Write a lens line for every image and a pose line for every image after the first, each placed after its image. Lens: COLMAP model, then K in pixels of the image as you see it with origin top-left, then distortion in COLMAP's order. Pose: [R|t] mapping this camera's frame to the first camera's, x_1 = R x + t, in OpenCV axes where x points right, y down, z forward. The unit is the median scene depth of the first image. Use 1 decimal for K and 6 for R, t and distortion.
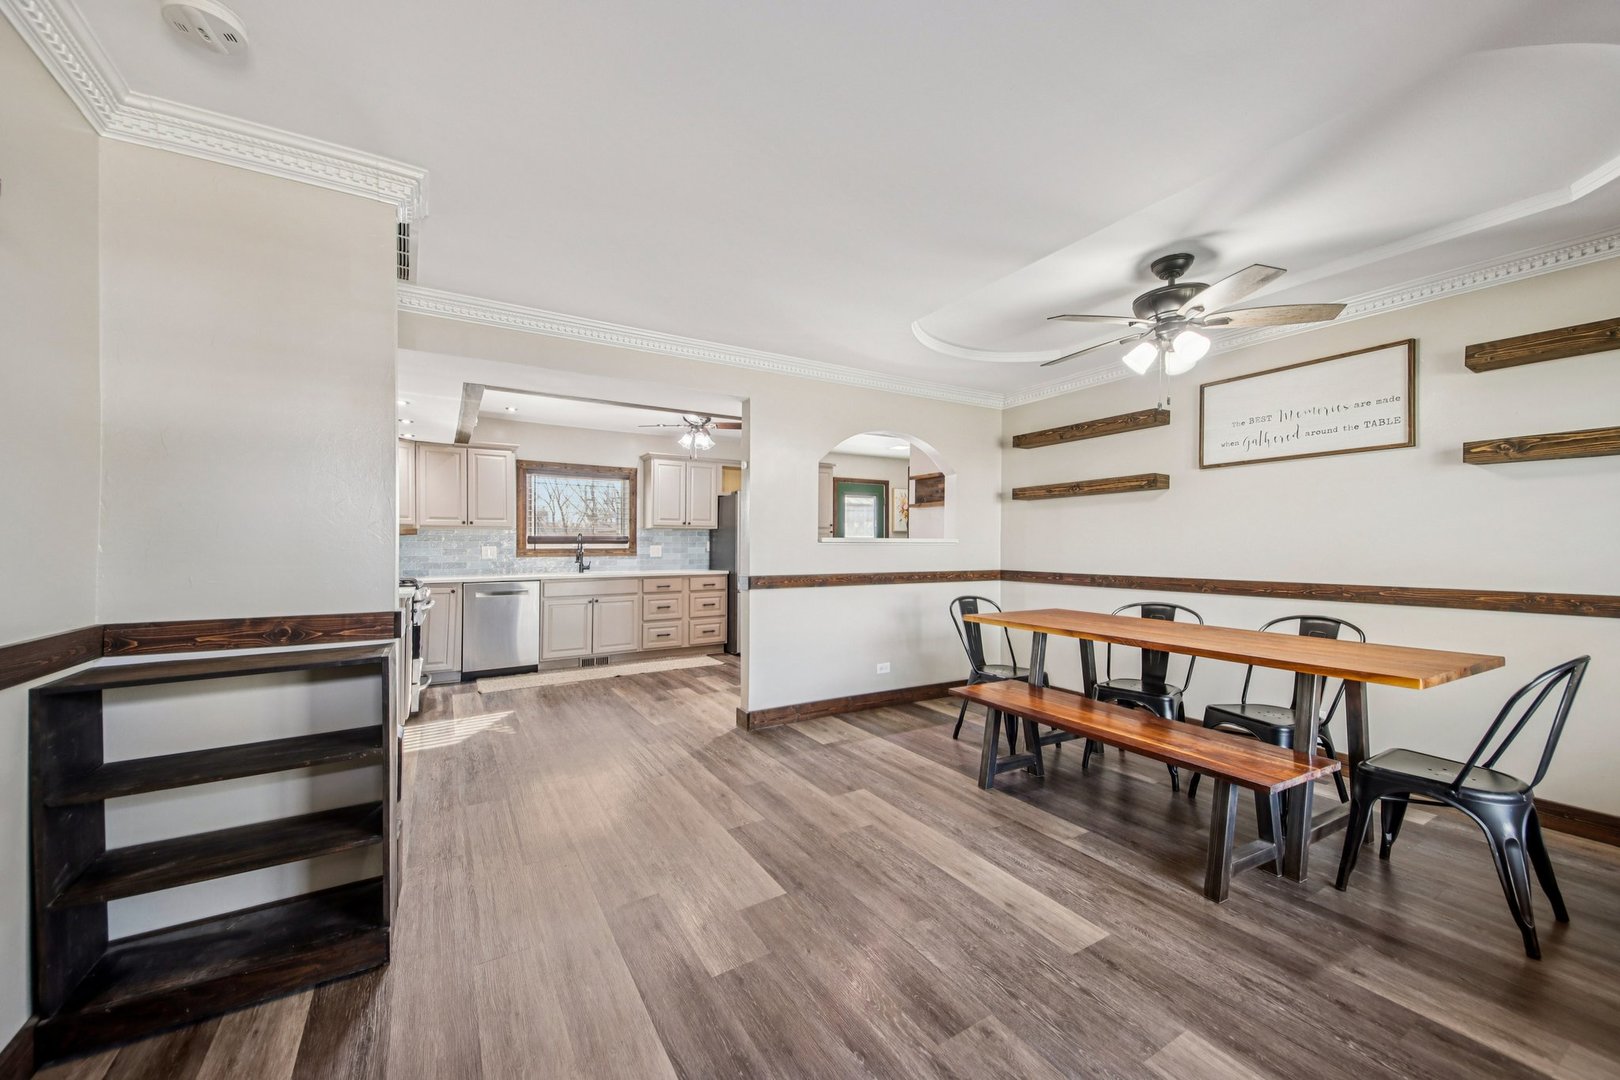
lens RADIAL K [[610.2, 0, 810.0], [0, 610.2, 540.0], [0, 0, 1]] dist [0.092624, -0.033702]
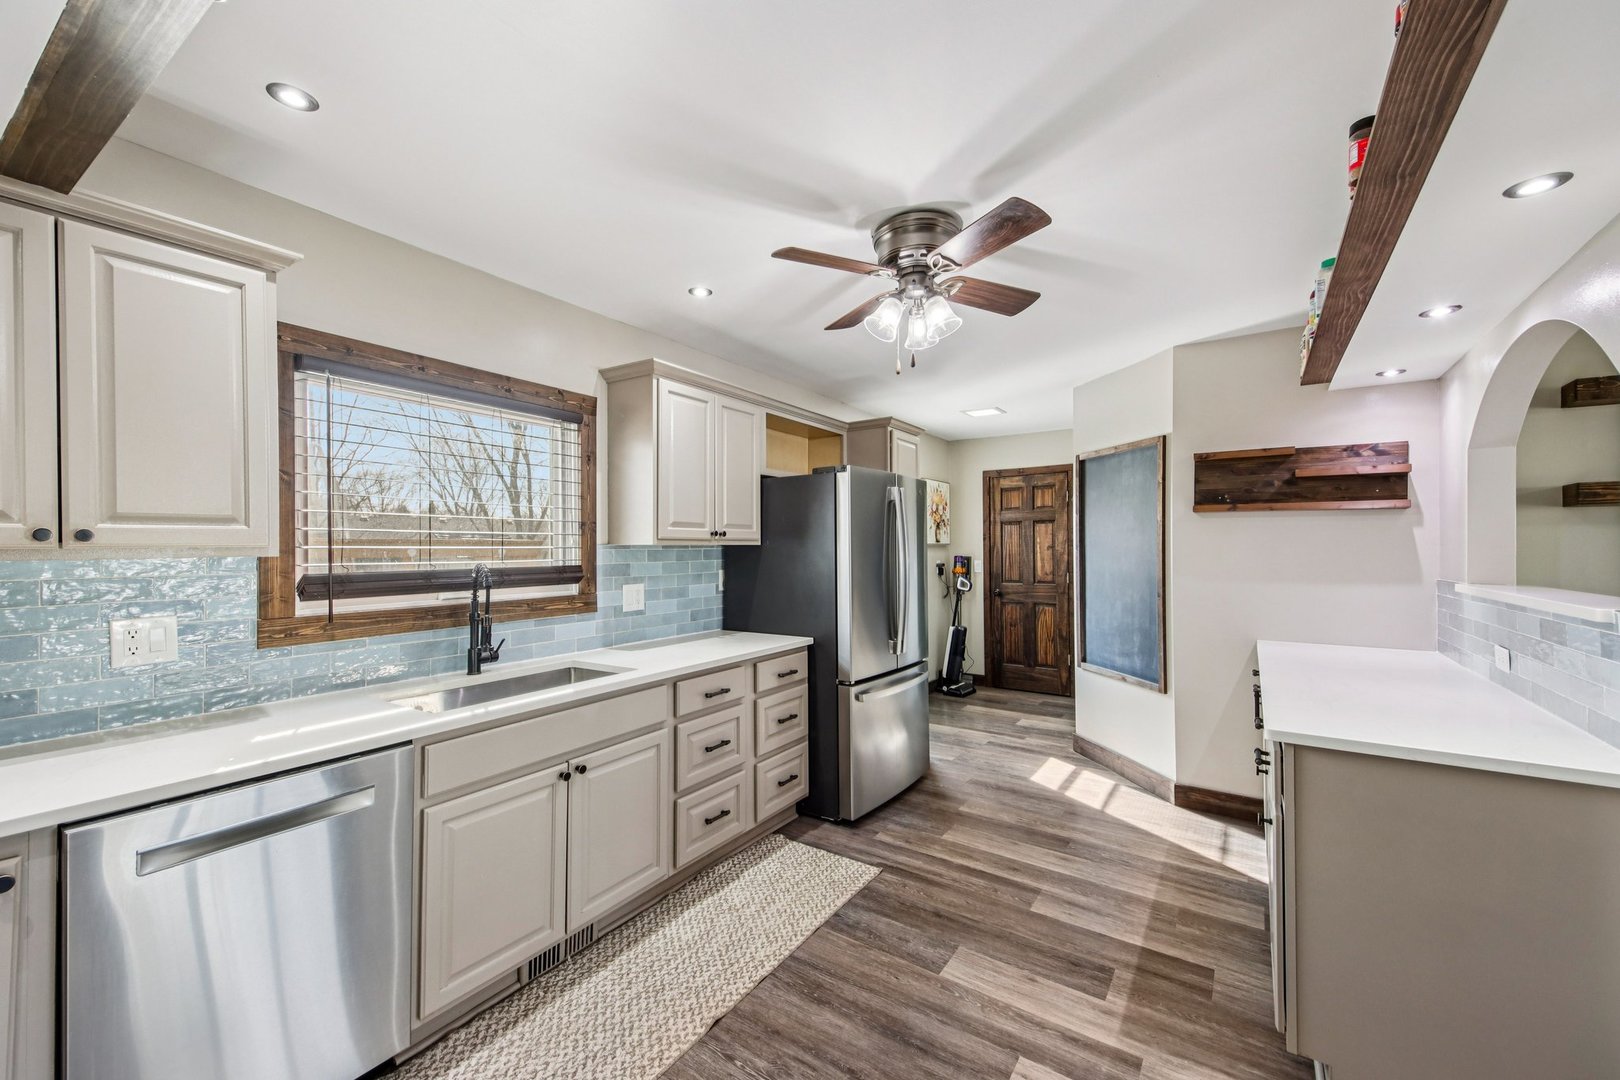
lens RADIAL K [[638.2, 0, 810.0], [0, 638.2, 540.0], [0, 0, 1]] dist [0.011073, -0.000289]
pose [[0.904544, 0.005701, 0.426342, -0.590778], [-0.007411, 0.999970, 0.002352, -0.042623], [-0.426316, -0.005287, 0.904559, 0.983560]]
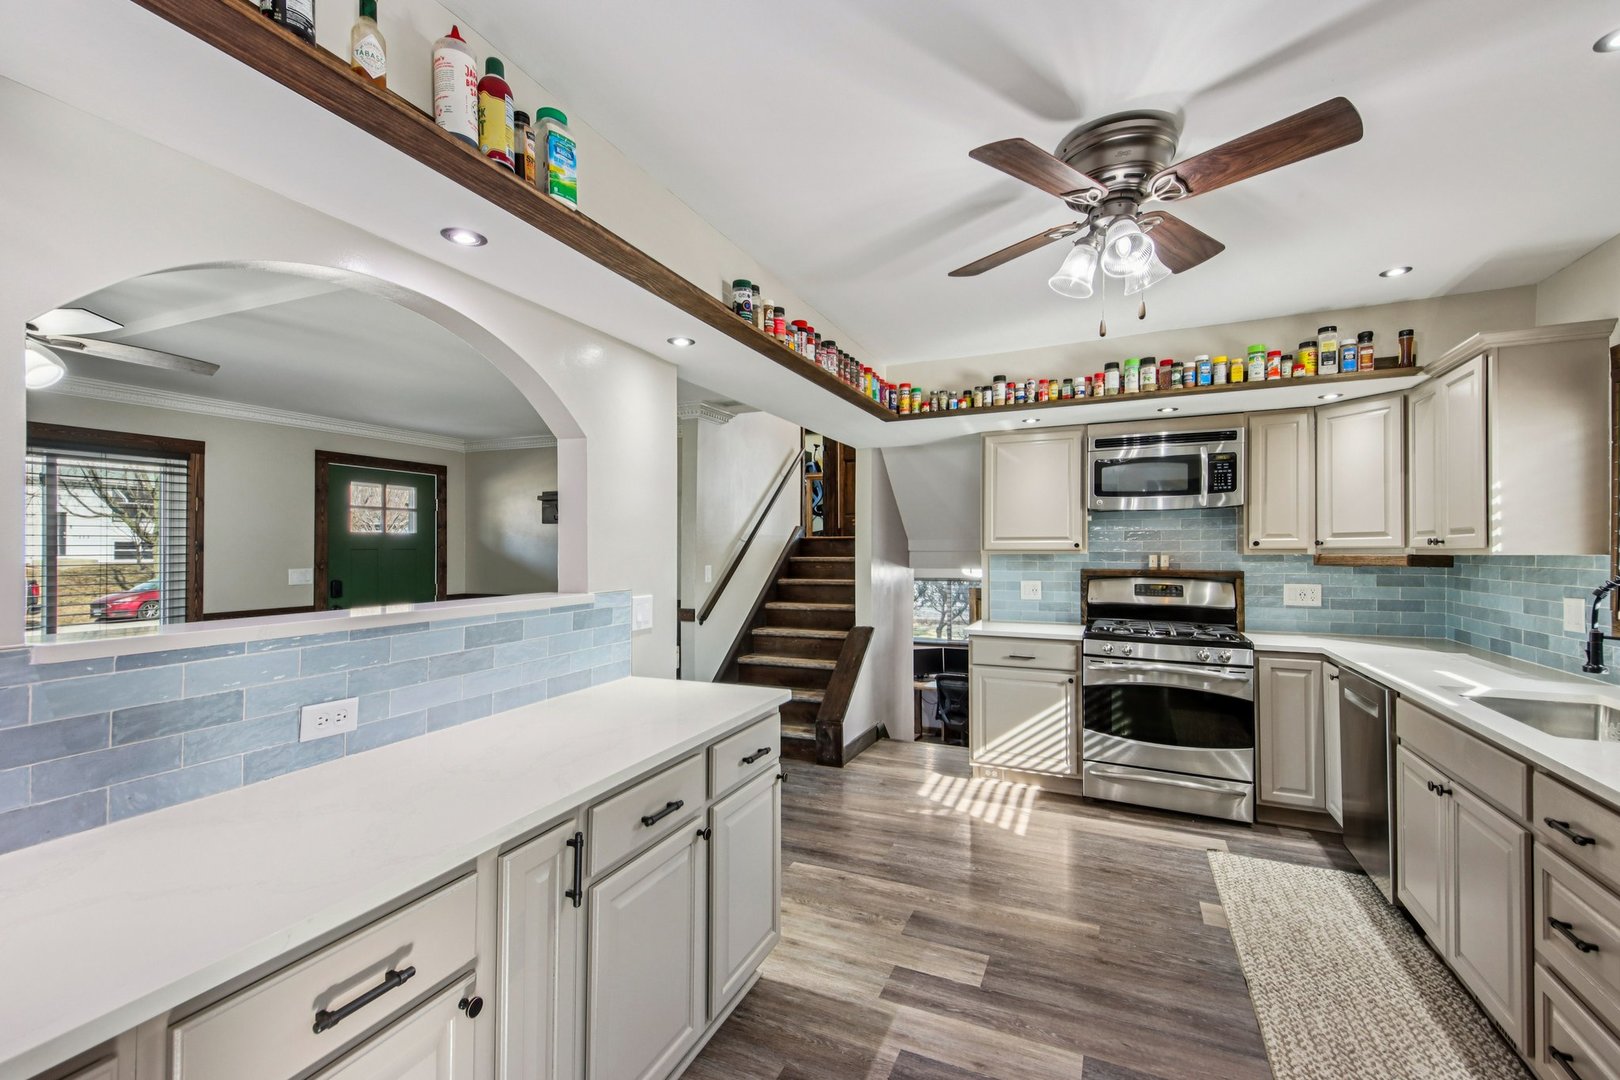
lens RADIAL K [[680.7, 0, 814.3], [0, 680.7, 548.2], [0, 0, 1]] dist [0.008831, -0.000307]
pose [[-0.814791, 0.003647, -0.579743, 0.165006], [0.010005, 0.999920, -0.007772, -0.034574], [0.579668, -0.012133, -0.814762, 1.703007]]
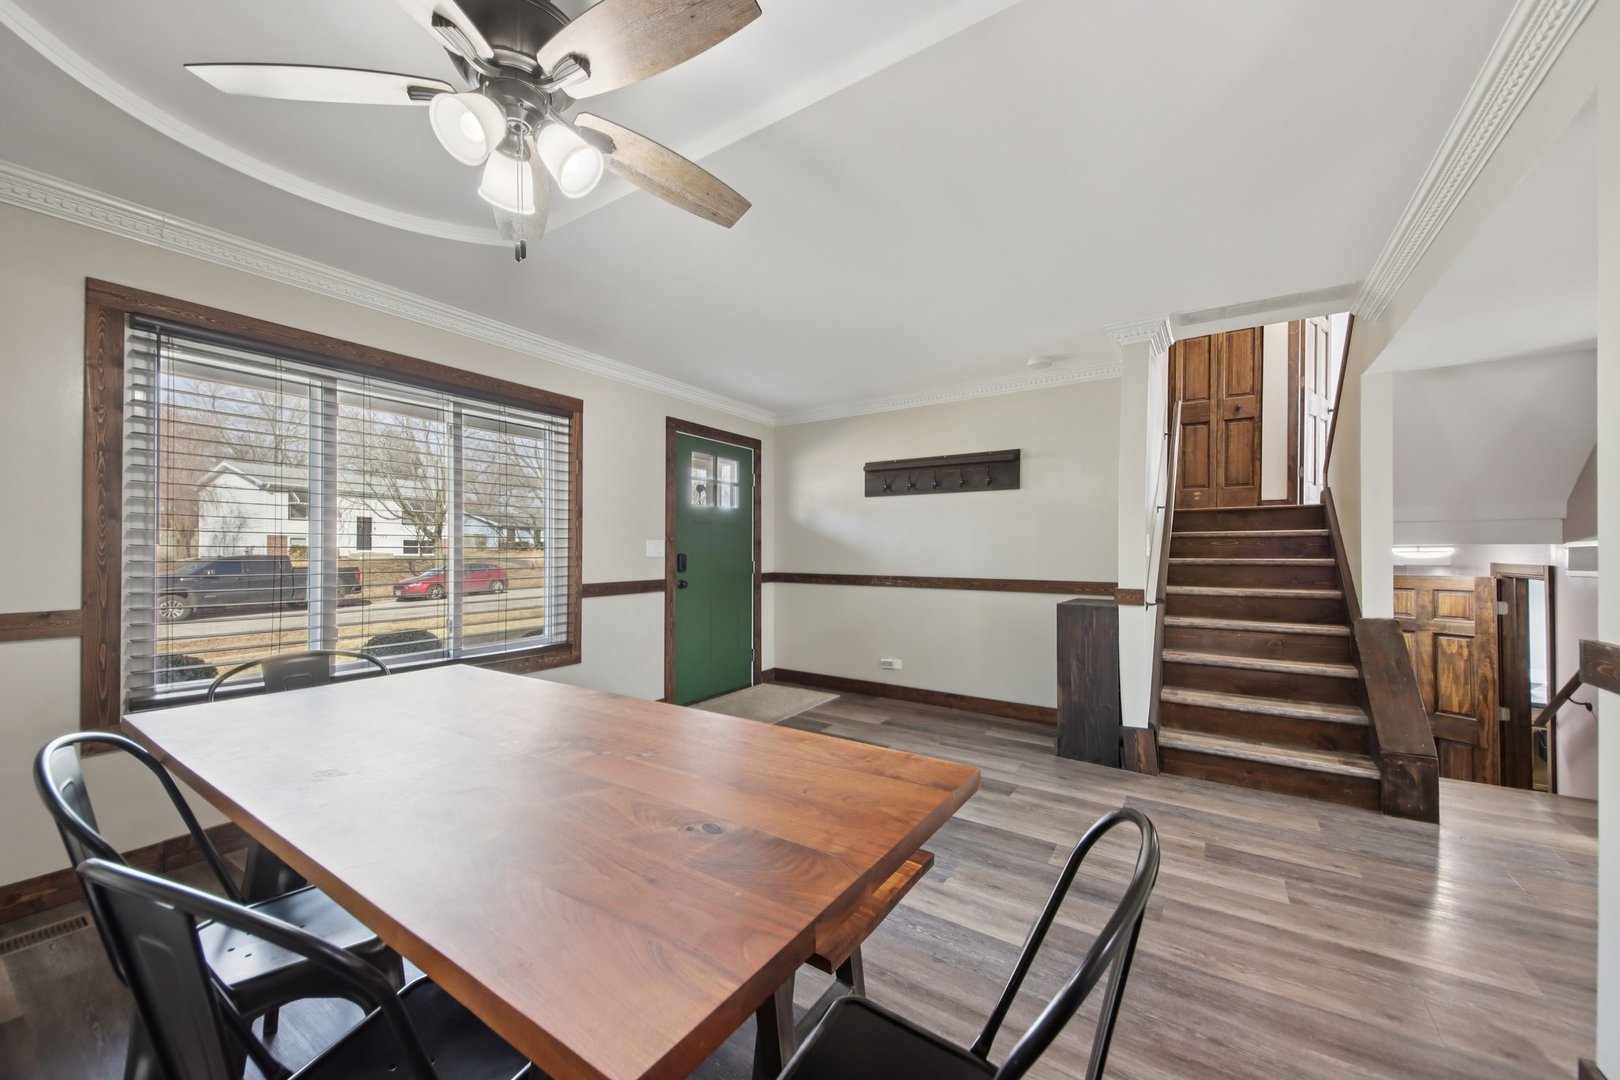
lens RADIAL K [[594.8, 0, 806.2], [0, 594.8, 539.1], [0, 0, 1]] dist [0.009283, -0.000053]
pose [[-0.908728, -0.004477, -0.417364, 0.406750], [0.007123, 0.999631, -0.026232, 0.011095], [0.417327, -0.026810, -0.908361, 1.138047]]
